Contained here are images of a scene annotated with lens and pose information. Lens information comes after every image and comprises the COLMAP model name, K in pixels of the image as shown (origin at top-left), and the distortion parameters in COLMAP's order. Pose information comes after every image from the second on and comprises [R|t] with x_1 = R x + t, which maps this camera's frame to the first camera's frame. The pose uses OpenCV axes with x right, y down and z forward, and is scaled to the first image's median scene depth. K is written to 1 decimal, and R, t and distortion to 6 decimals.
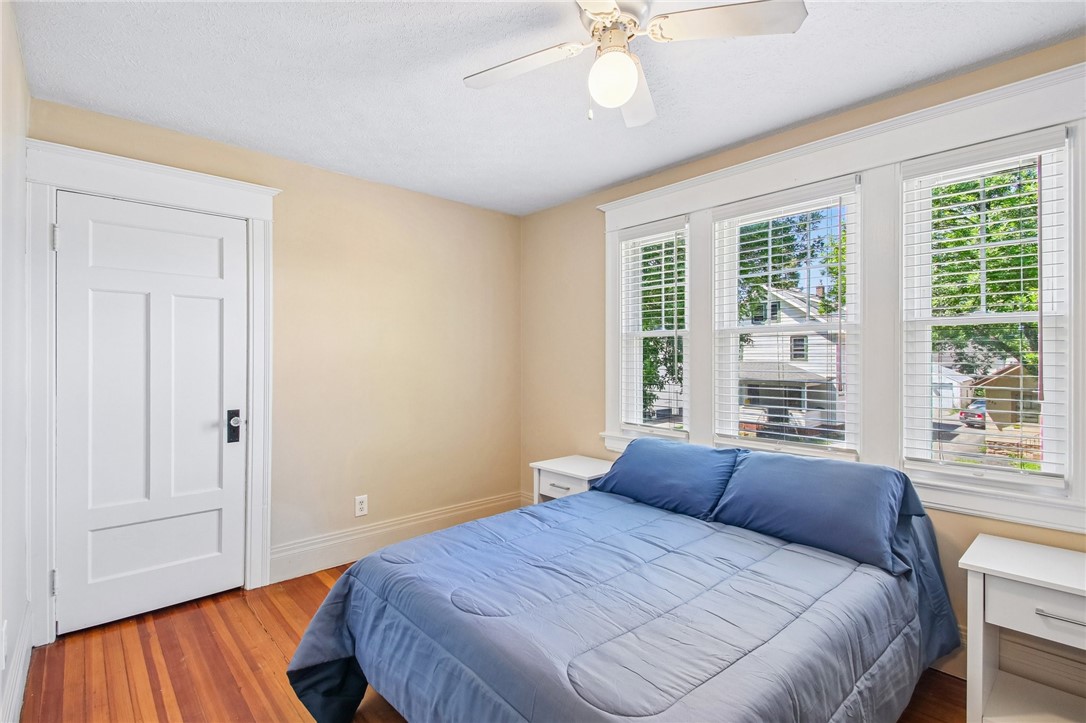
lens RADIAL K [[503.4, 0, 522.7], [0, 503.4, 356.6], [0, 0, 1]] dist [0.035360, -0.020586]
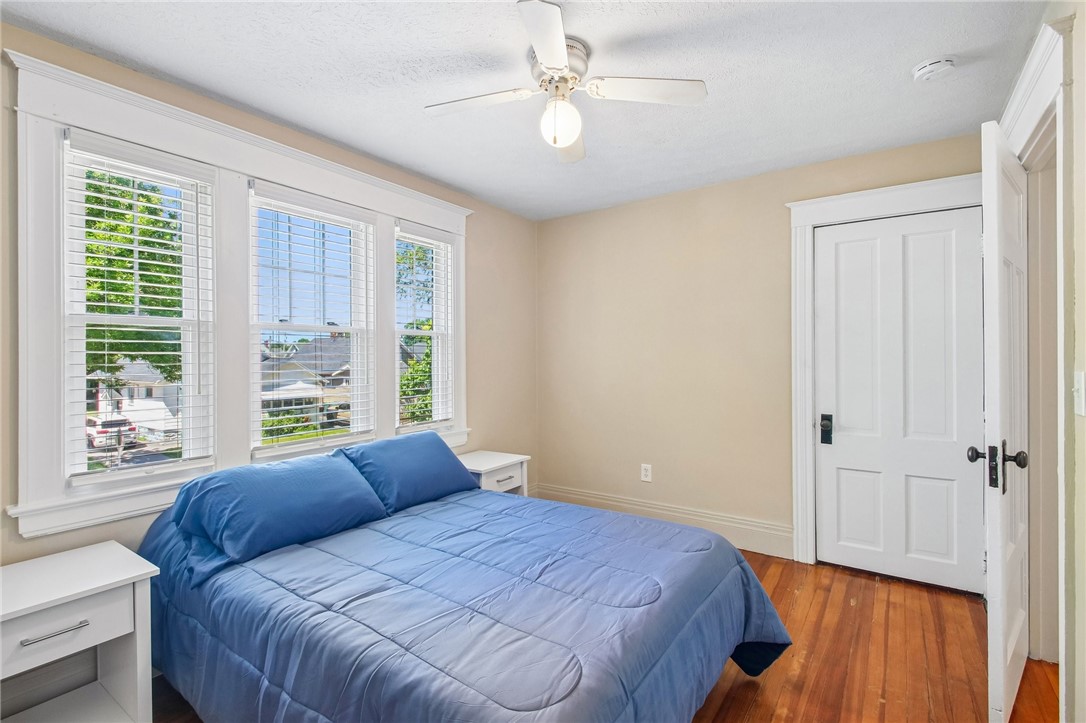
lens RADIAL K [[503.4, 0, 522.7], [0, 503.4, 356.6], [0, 0, 1]] dist [0.035360, -0.020586]
pose [[-0.229689, -0.002288, 0.973261, -0.793655], [-0.000619, 0.999997, 0.002205, -0.000645], [-0.973264, -0.000096, -0.229690, 1.115462]]
